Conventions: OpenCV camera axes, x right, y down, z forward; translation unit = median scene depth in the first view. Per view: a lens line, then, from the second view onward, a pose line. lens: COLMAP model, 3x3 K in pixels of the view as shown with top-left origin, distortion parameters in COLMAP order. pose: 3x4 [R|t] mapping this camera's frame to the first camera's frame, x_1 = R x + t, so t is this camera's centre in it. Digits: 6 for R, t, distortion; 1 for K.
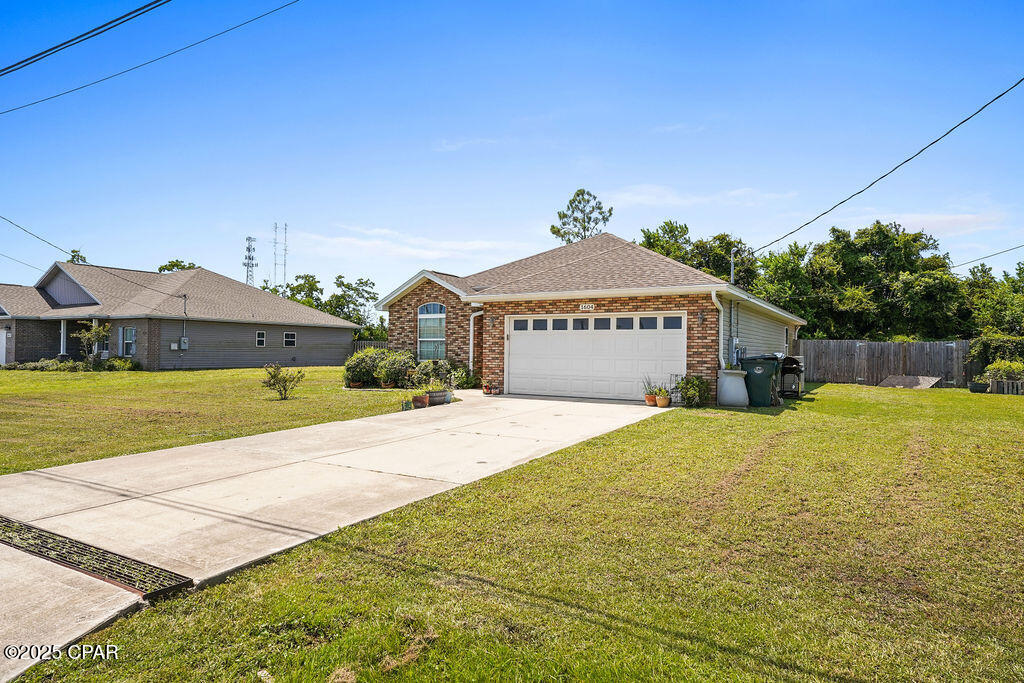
lens RADIAL K [[610.0, 0, 512.0], [0, 610.0, 341.5], [0, 0, 1]] dist [-0.036699, 0.061326]
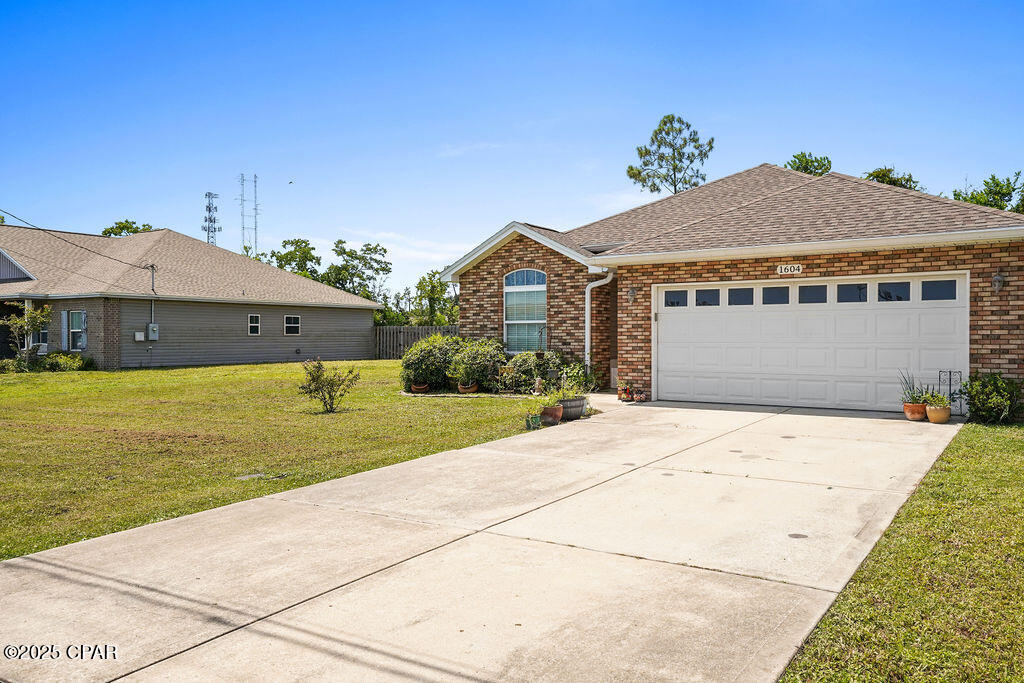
lens RADIAL K [[788.1, 0, 512.0], [0, 788.1, 341.5], [0, 0, 1]] dist [0.039595, 0.088314]
pose [[0.998967, -0.011546, -0.043942, -0.112822], [0.012469, 0.999706, 0.020788, 0.000034], [0.043689, -0.021315, 0.998818, 0.103819]]
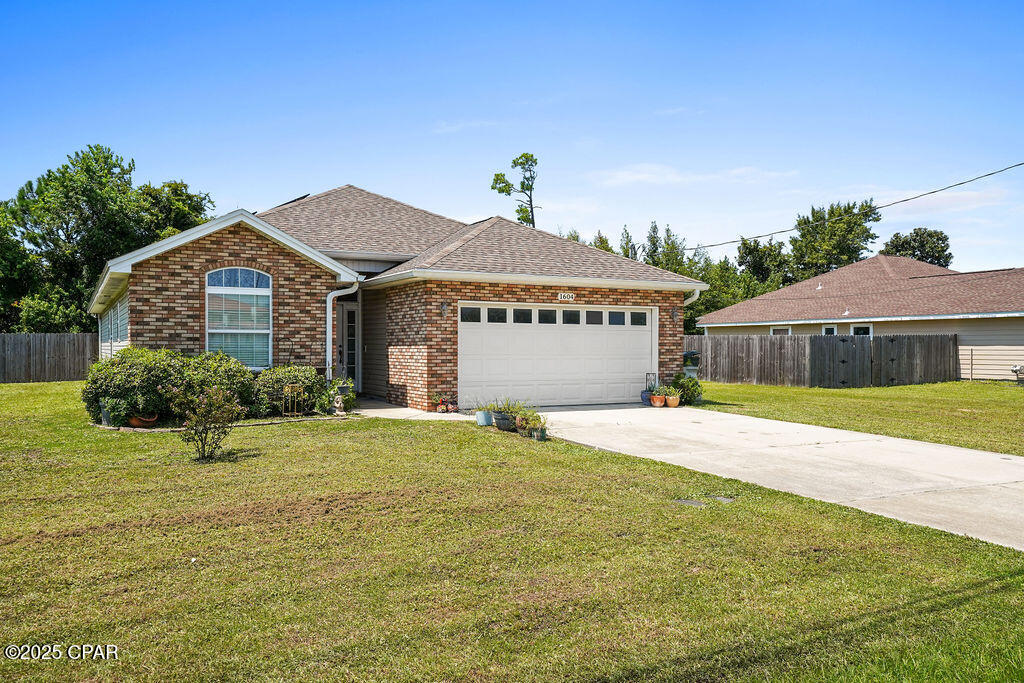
lens RADIAL K [[788.1, 0, 512.0], [0, 788.1, 341.5], [0, 0, 1]] dist [0.039595, 0.088314]
pose [[0.509660, -0.002227, 0.860373, -0.677912], [-0.010256, 0.999910, 0.008663, -0.003128], [-0.860315, -0.013240, 0.509591, 0.414864]]
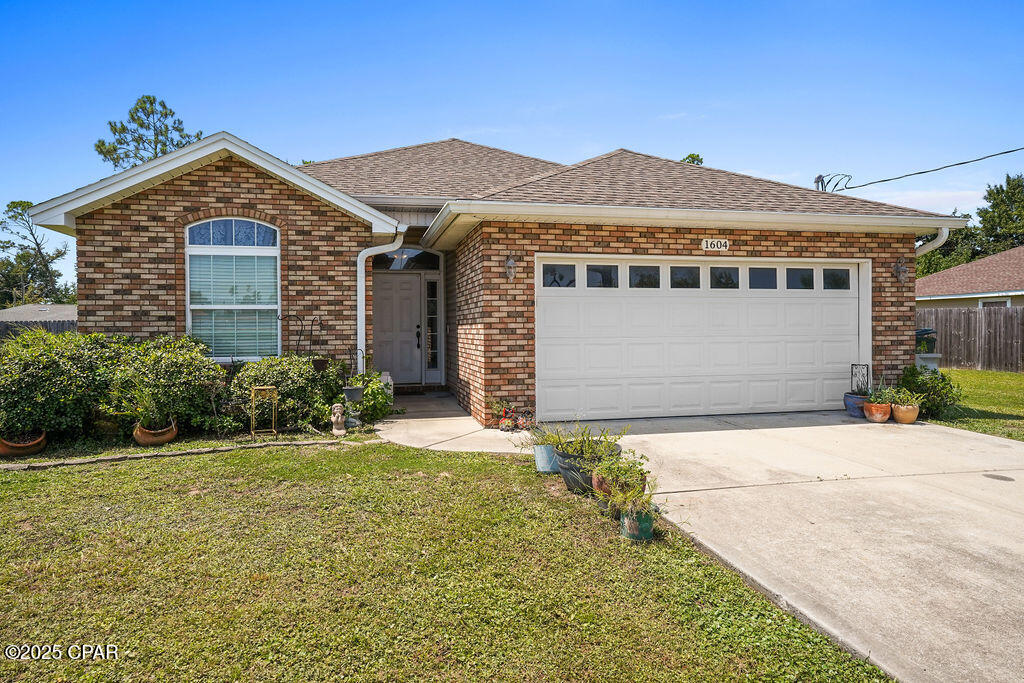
lens RADIAL K [[637.4, 0, 510.8], [0, 637.4, 328.6], [0, 0, 1]] dist [-0.016836, 0.070273]
pose [[0.718269, -0.016063, 0.695580, -0.312710], [0.003948, 0.999811, 0.019012, 0.003905], [-0.695754, -0.010909, 0.718197, 0.586305]]
